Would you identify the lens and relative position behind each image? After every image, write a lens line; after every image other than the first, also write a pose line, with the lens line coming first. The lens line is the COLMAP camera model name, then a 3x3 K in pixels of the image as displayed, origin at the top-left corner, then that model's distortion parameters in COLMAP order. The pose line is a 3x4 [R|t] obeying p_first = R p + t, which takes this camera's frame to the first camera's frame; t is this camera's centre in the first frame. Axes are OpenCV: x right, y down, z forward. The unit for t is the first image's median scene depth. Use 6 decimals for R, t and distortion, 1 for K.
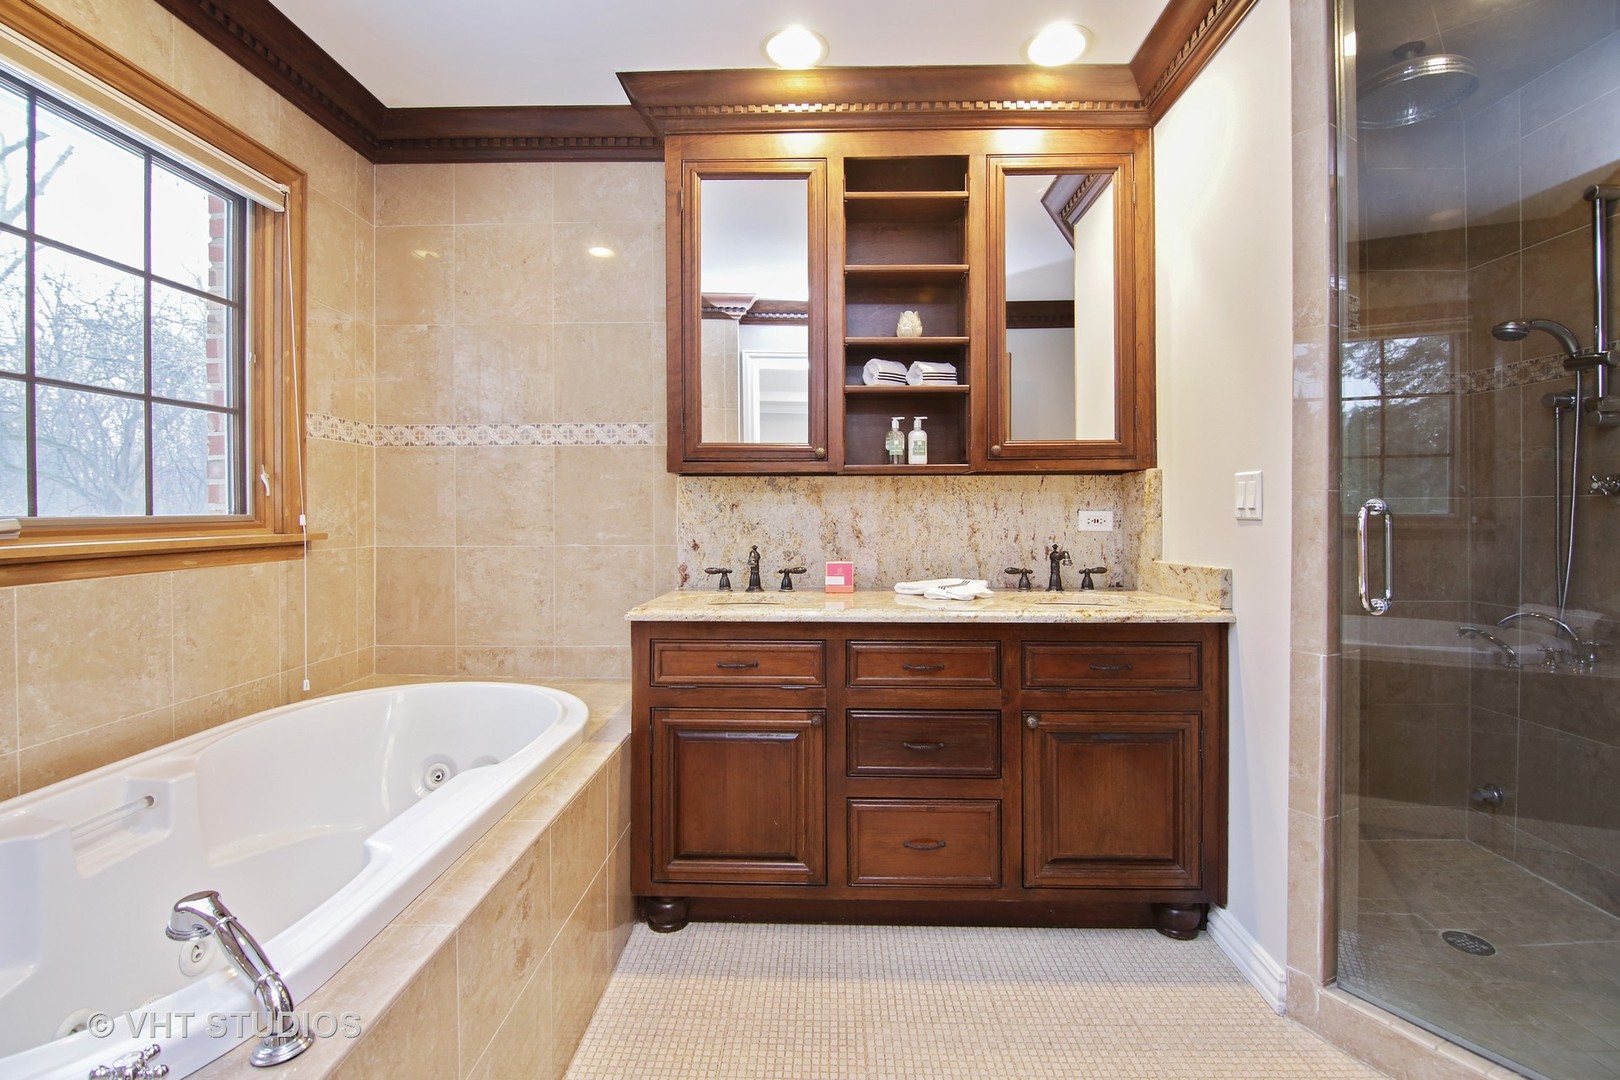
lens RADIAL K [[732.8, 0, 812.9], [0, 732.8, 510.1], [0, 0, 1]] dist [0.001387, -0.011222]
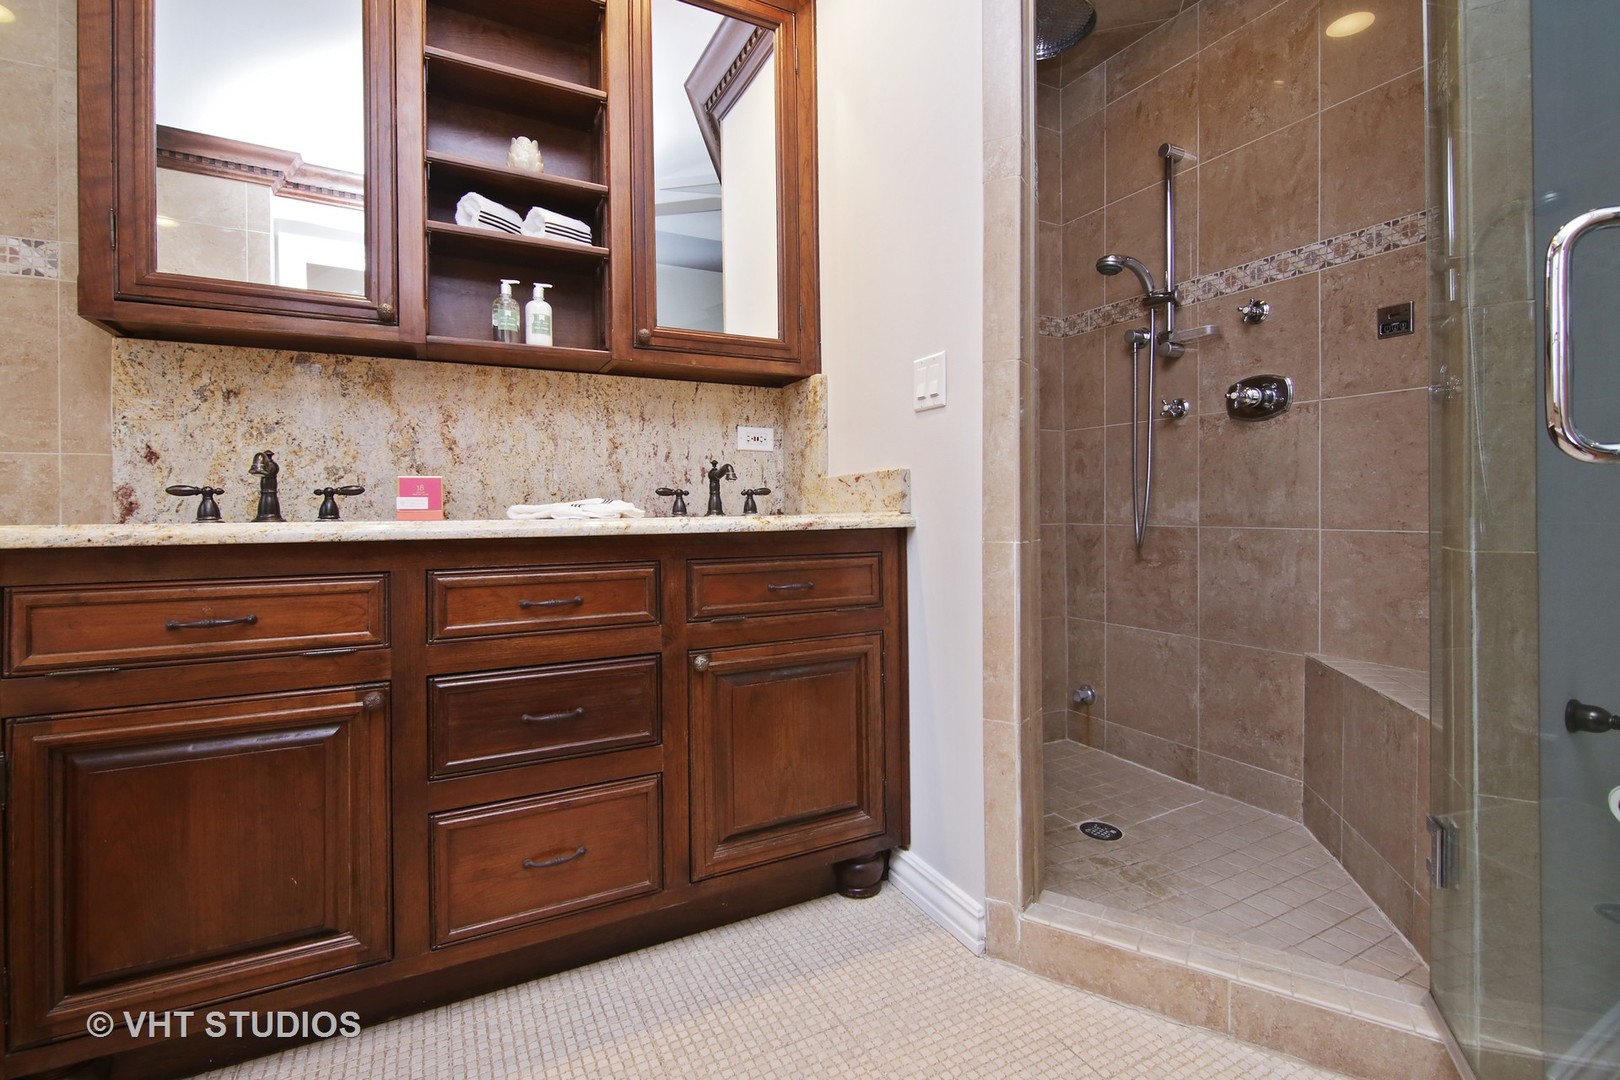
lens RADIAL K [[723.1, 0, 809.9], [0, 723.1, 509.1], [0, 0, 1]] dist [0.012368, -0.010806]
pose [[0.875093, -0.006828, 0.483907, 0.032680], [0.008884, 0.999959, -0.001957, 0.127865], [-0.483873, 0.006012, 0.875117, 0.275444]]
